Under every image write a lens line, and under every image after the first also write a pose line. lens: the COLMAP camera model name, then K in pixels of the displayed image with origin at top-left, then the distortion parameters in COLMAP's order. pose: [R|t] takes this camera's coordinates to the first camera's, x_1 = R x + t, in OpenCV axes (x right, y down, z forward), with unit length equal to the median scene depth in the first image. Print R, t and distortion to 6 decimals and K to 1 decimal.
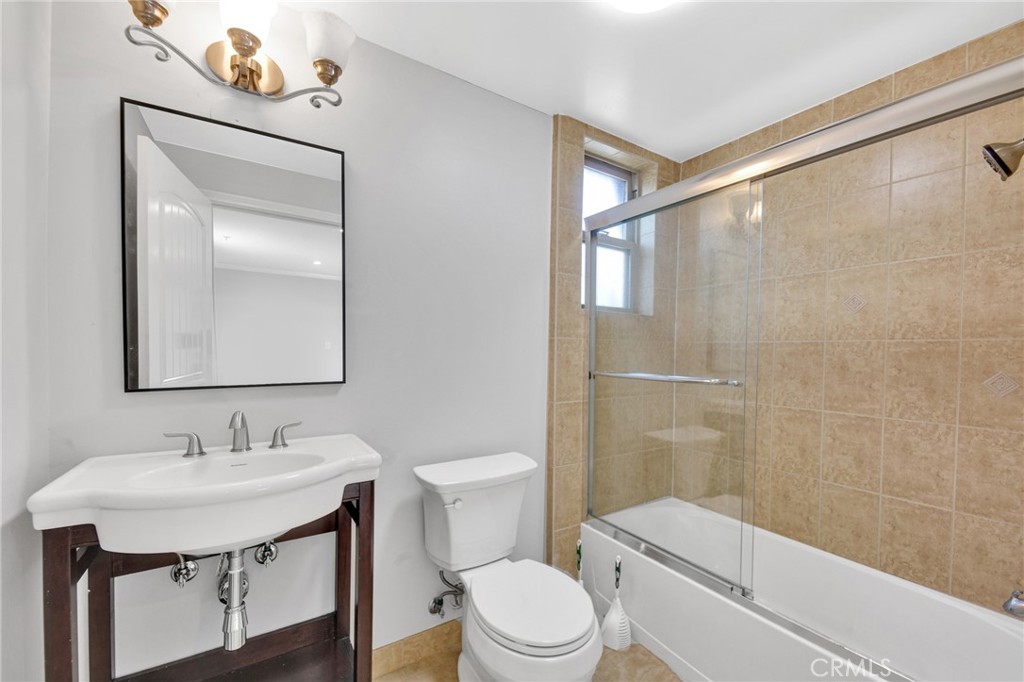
lens RADIAL K [[412.6, 0, 518.0], [0, 412.6, 357.6], [0, 0, 1]] dist [0.016056, -0.010000]
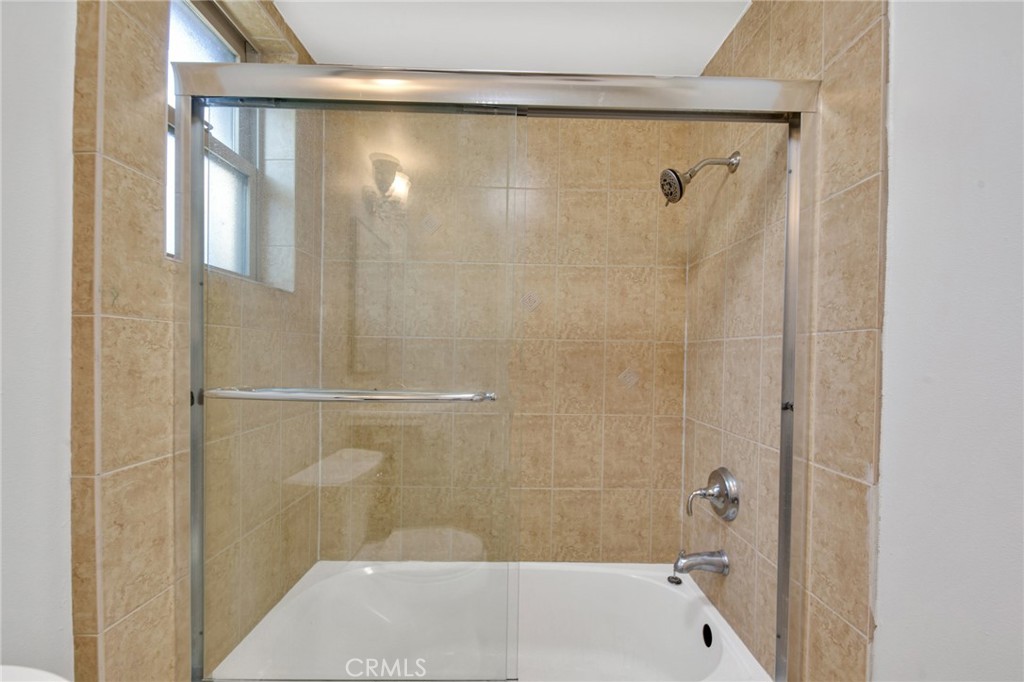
lens RADIAL K [[412.6, 0, 518.0], [0, 412.6, 357.6], [0, 0, 1]] dist [0.016056, -0.010000]
pose [[0.537307, -0.014873, 0.843256, -0.031158], [0.005646, 0.999886, 0.014038, -0.009977], [-0.843368, -0.002781, 0.537329, 0.442720]]
